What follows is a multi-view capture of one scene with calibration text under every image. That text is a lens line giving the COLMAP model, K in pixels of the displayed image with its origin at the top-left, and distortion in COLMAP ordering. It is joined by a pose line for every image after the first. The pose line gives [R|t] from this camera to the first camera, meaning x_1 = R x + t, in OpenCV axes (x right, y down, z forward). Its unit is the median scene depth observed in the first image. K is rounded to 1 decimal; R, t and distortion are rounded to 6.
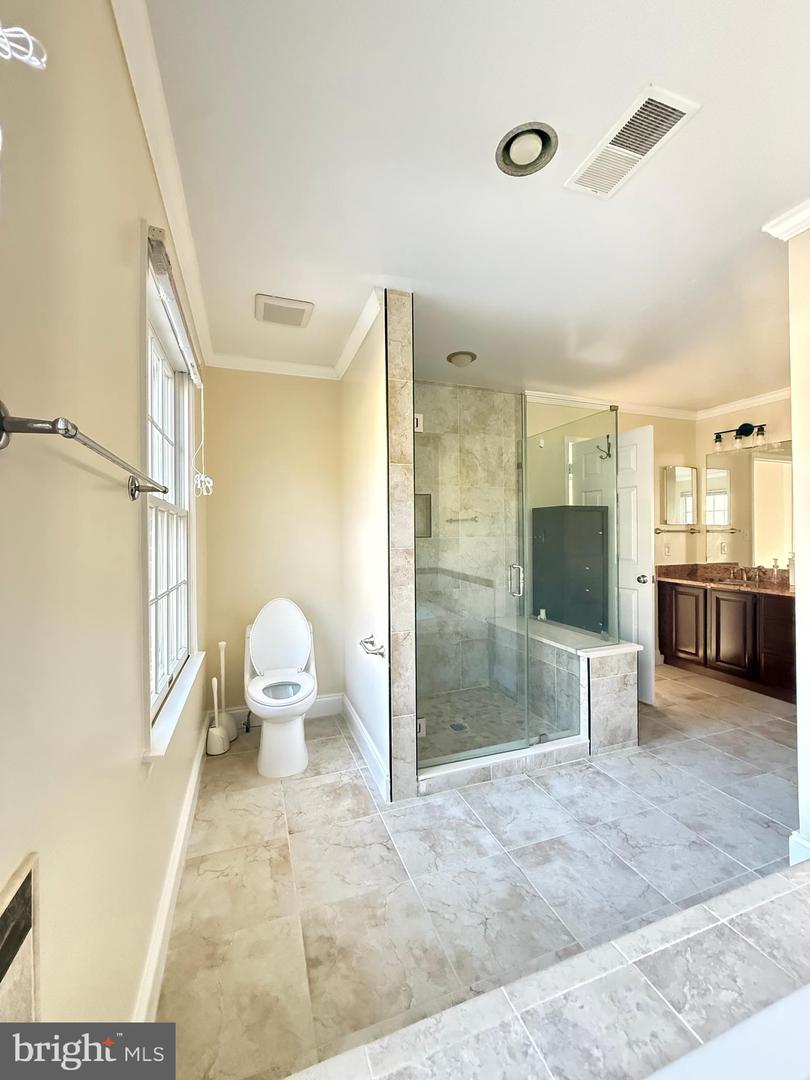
lens RADIAL K [[427.5, 0, 405.0], [0, 427.5, 540.0], [0, 0, 1]] dist [-0.006759, 0.000294]
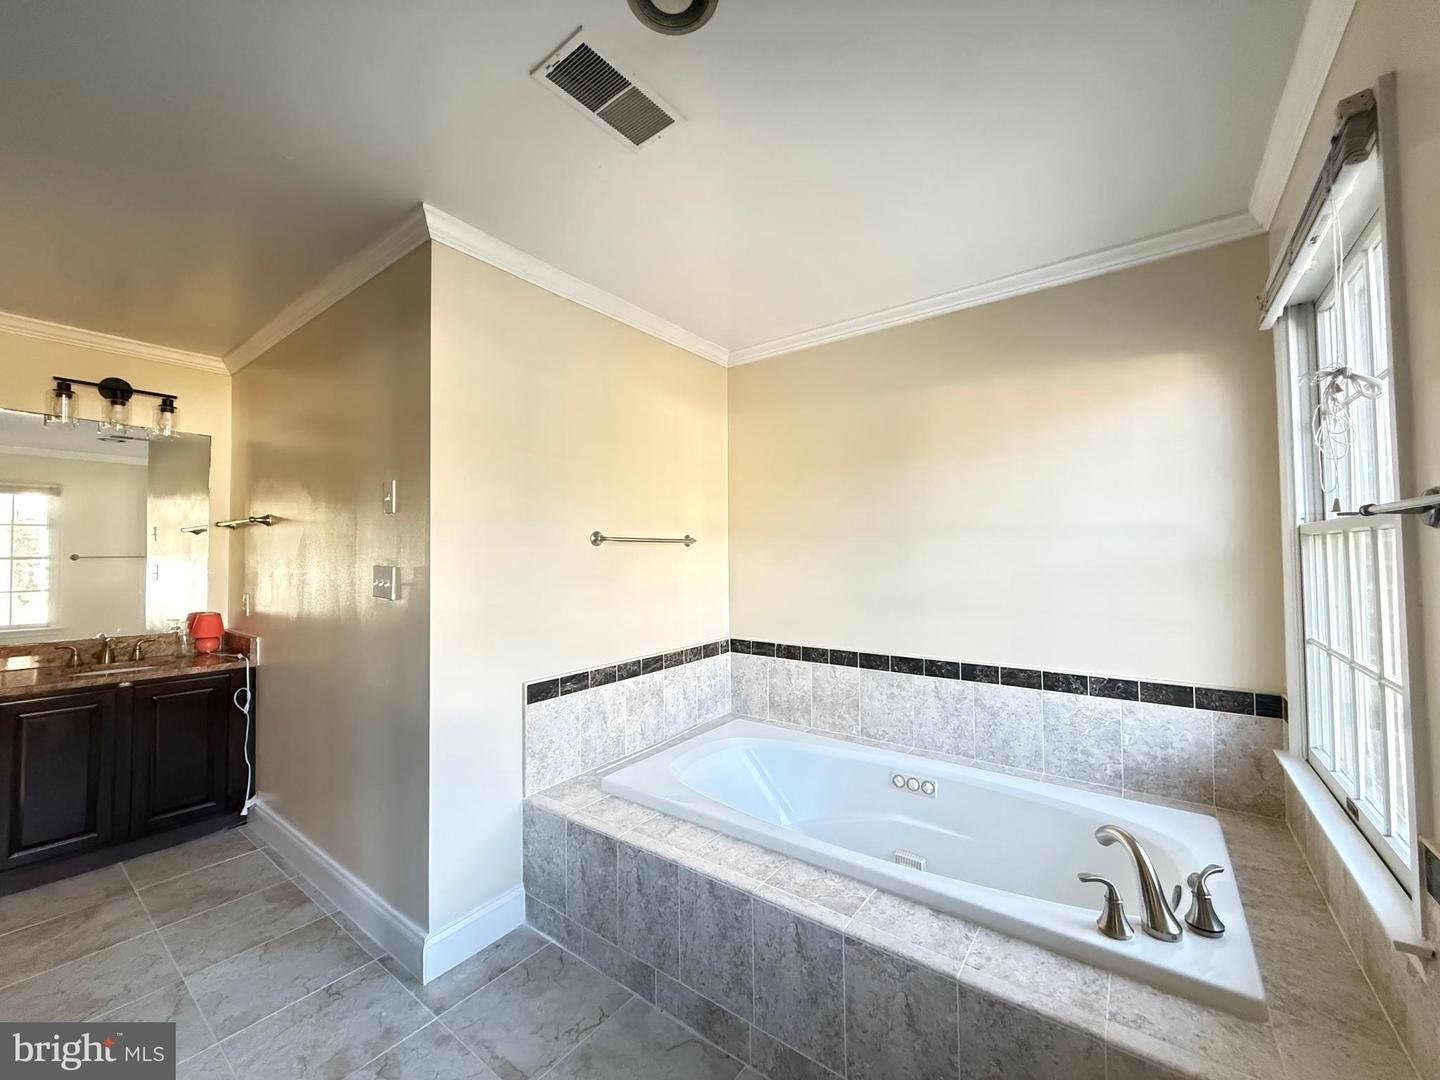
lens RADIAL K [[569.9, 0, 715.0], [0, 569.9, 537.6], [0, 0, 1]] dist [-0.006759, 0.000294]
pose [[-0.550120, 0.043987, 0.833926, -0.338178], [0.011486, 0.998916, -0.045113, -0.035189], [-0.835007, -0.015239, -0.550029, 1.088606]]
